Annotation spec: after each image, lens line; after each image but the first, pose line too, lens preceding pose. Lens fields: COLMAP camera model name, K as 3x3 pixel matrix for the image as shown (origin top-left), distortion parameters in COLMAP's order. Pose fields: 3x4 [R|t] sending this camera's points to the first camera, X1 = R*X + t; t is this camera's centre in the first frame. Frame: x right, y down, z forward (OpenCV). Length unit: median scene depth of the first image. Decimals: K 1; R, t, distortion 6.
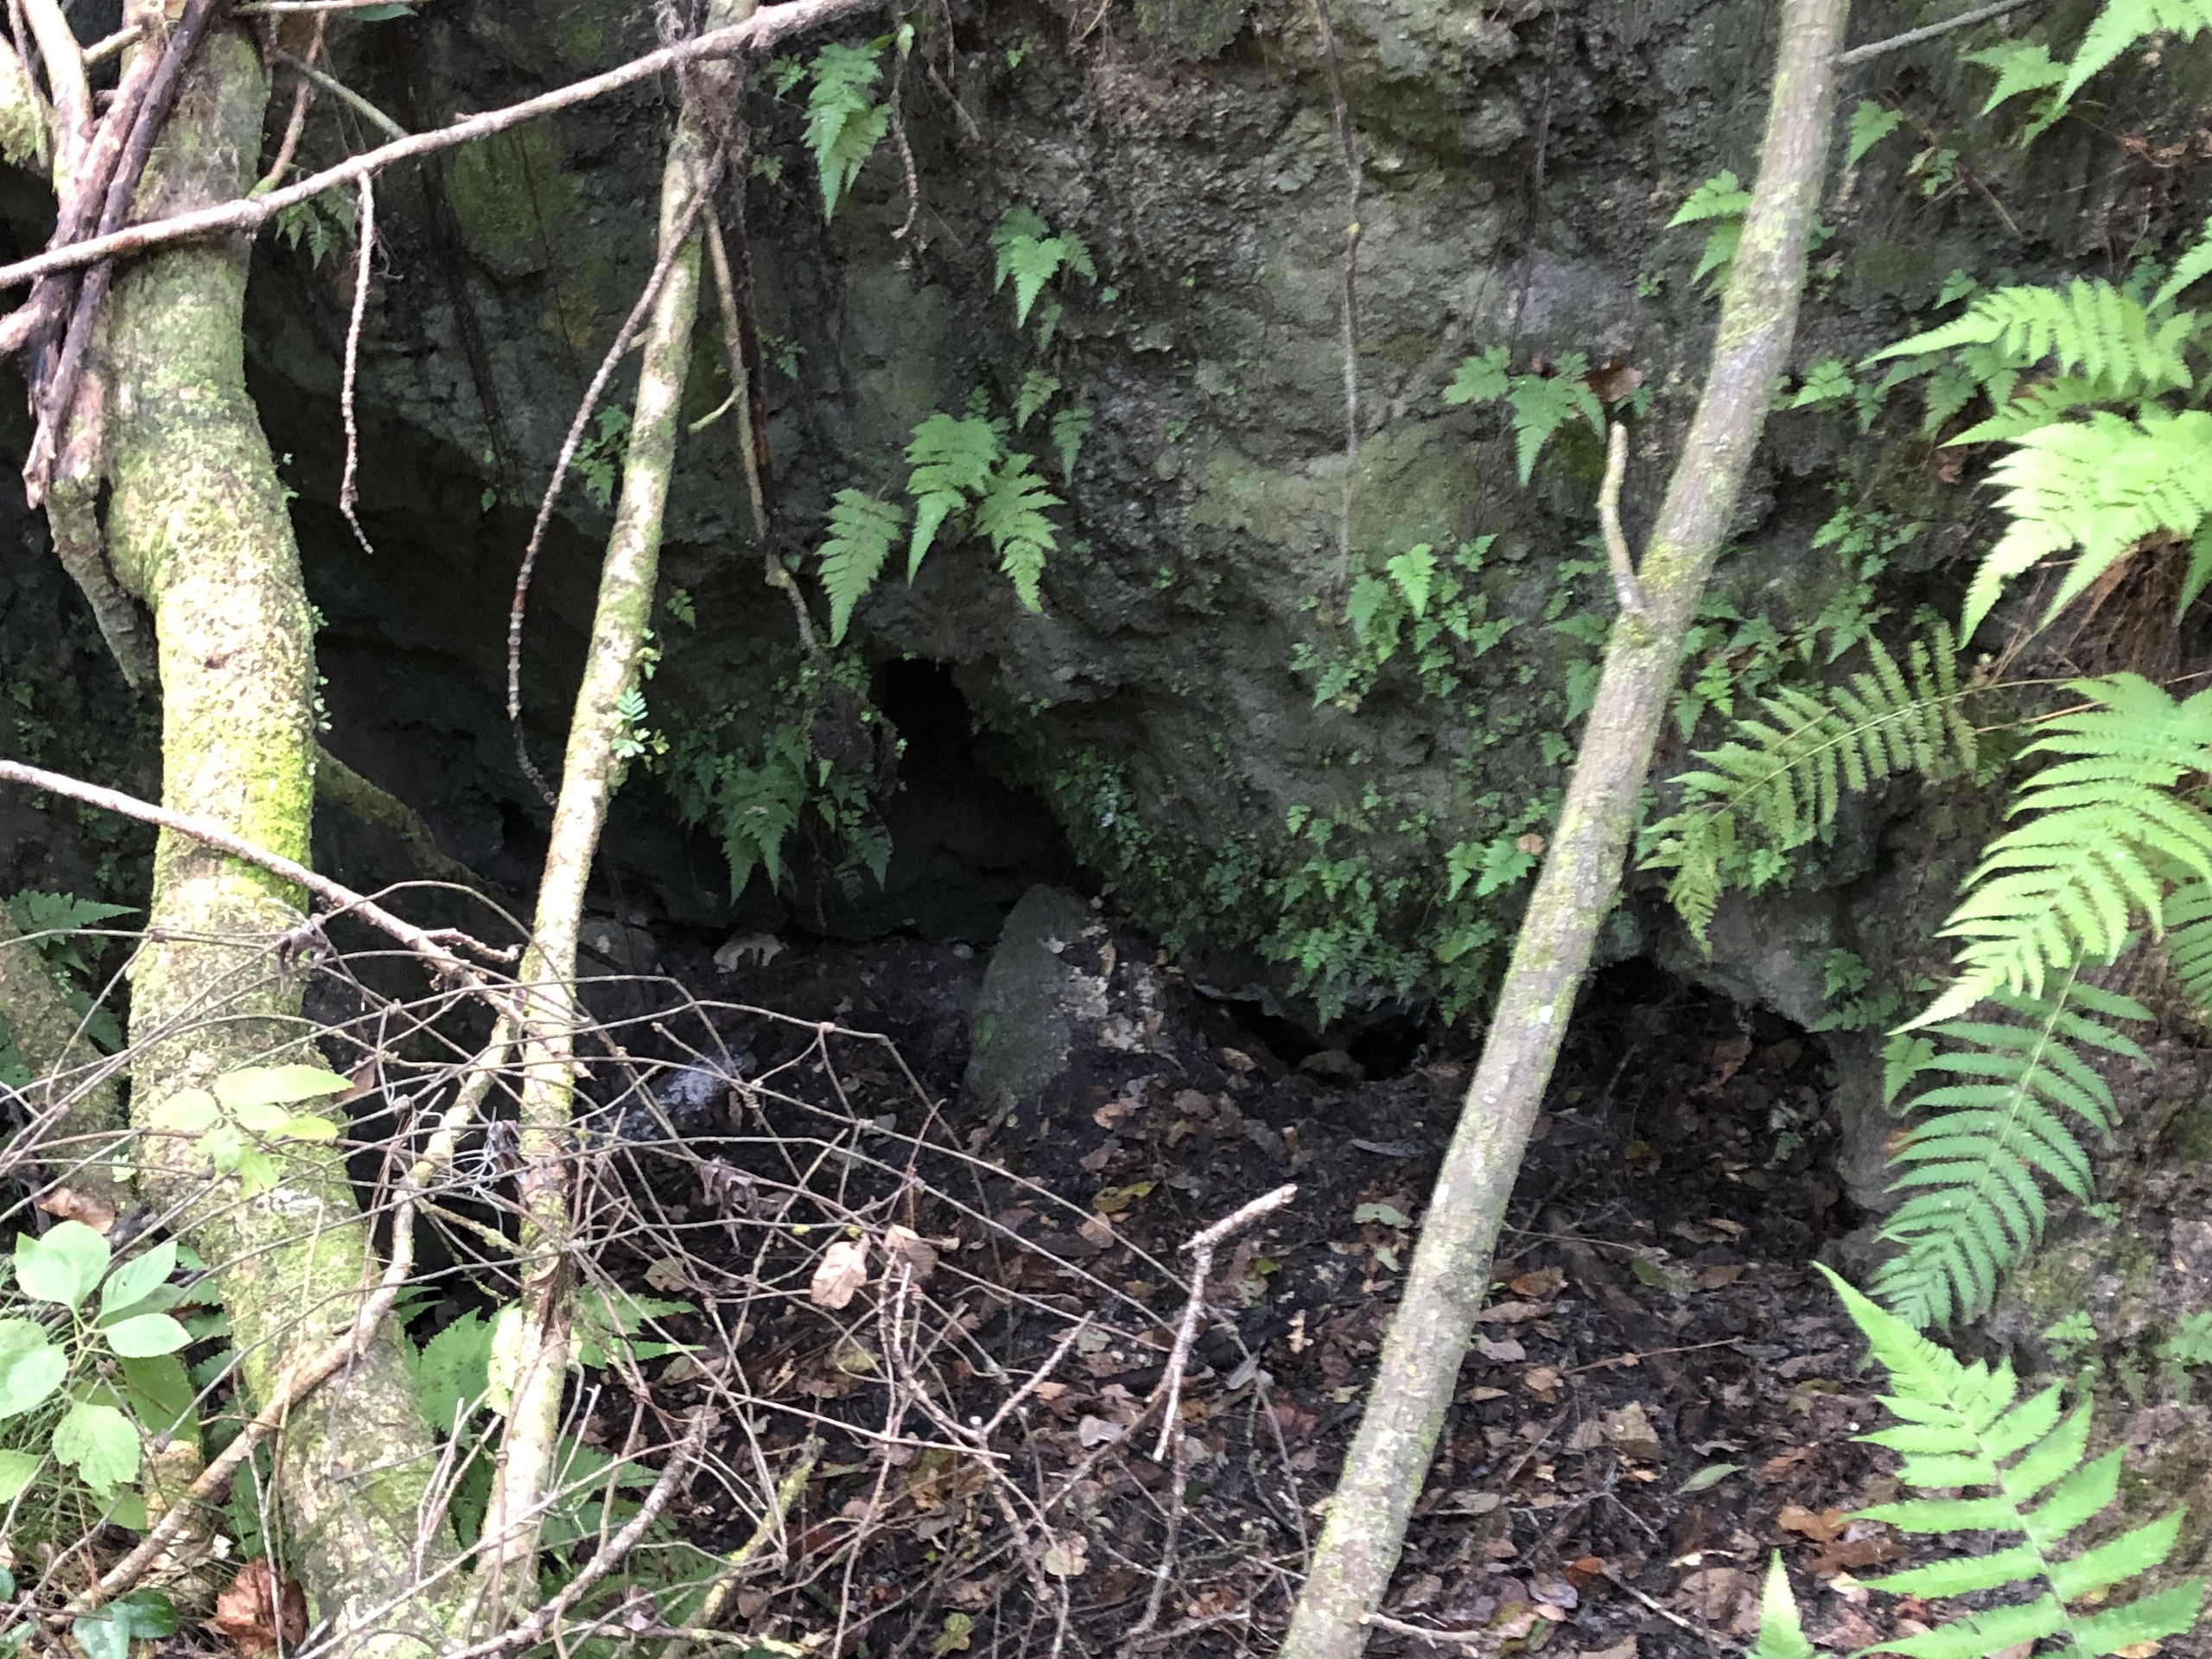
lens RADIAL K [[2982.8, 0, 1106.0], [0, 2982.8, 829.5], [0, 0, 1]] dist [0.198593, -0.739186]
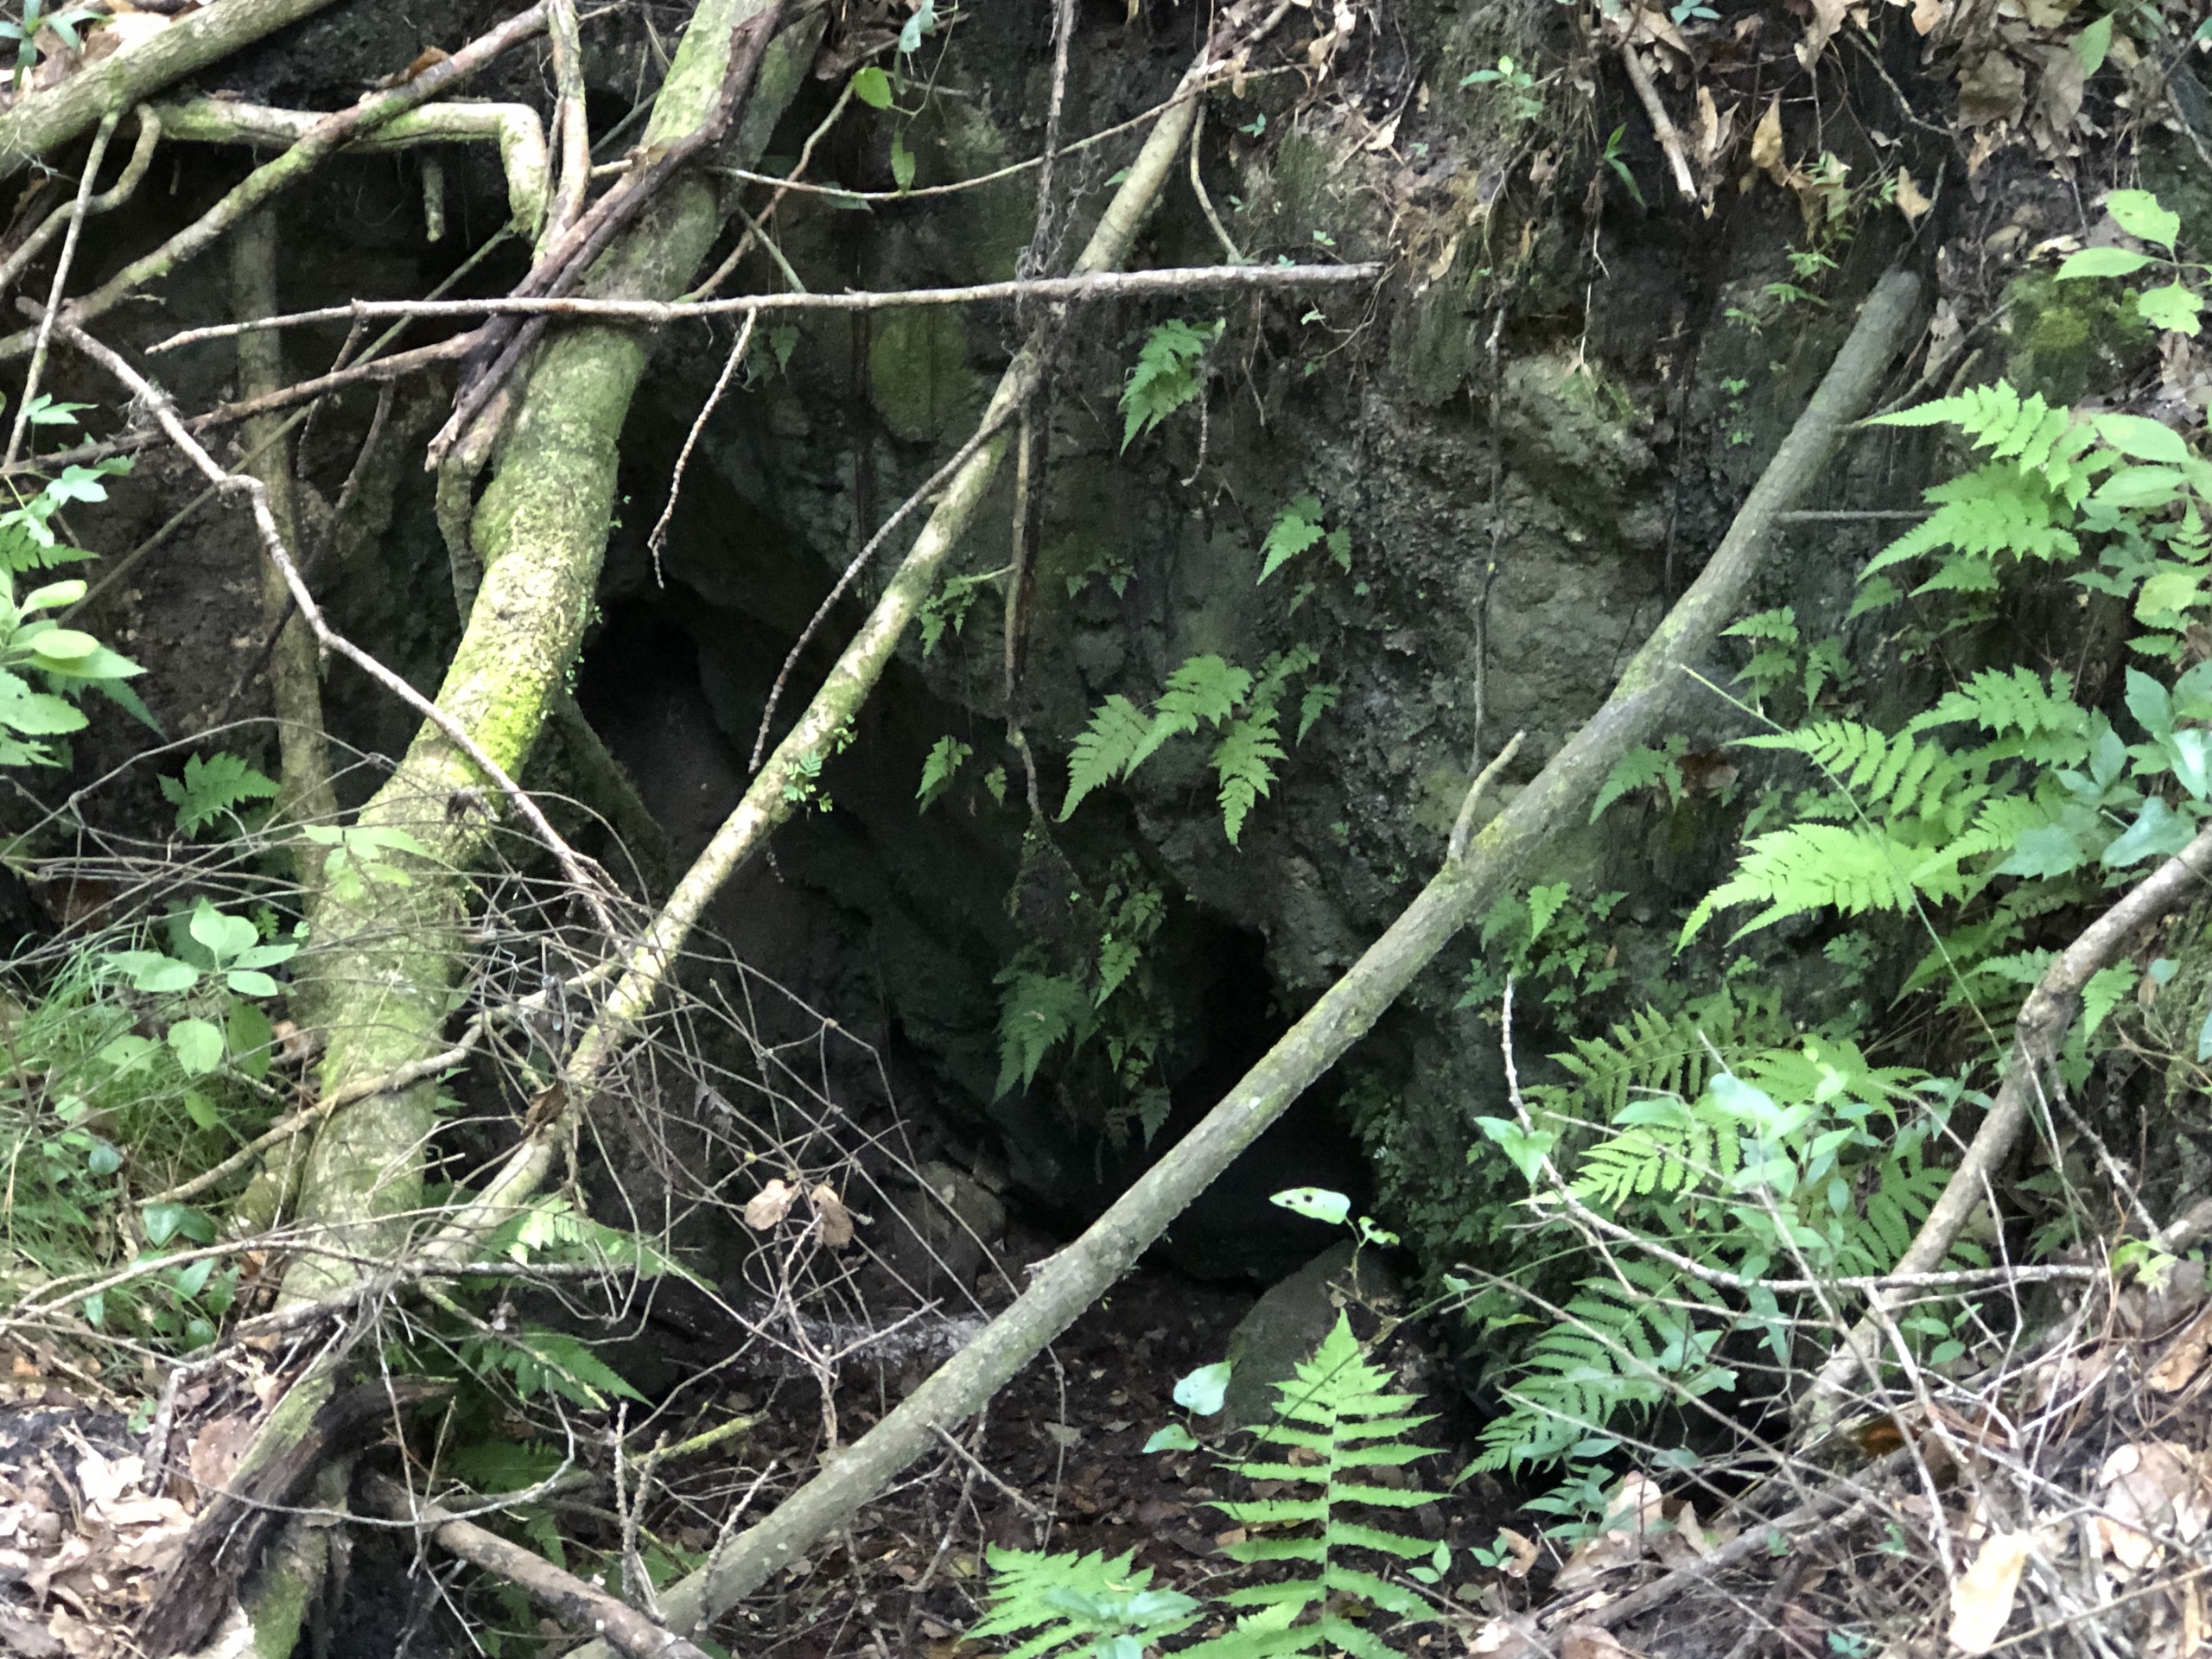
lens RADIAL K [[4600.0, 0, 1106.0], [0, 4600.0, 829.5], [0, 0, 1]] dist [-0.049201, 0.137425]
pose [[0.916230, 0.291602, -0.274755, 0.489860], [-0.332530, 0.935992, -0.115509, 0.165195], [0.223486, 0.197197, 0.954551, -0.784662]]
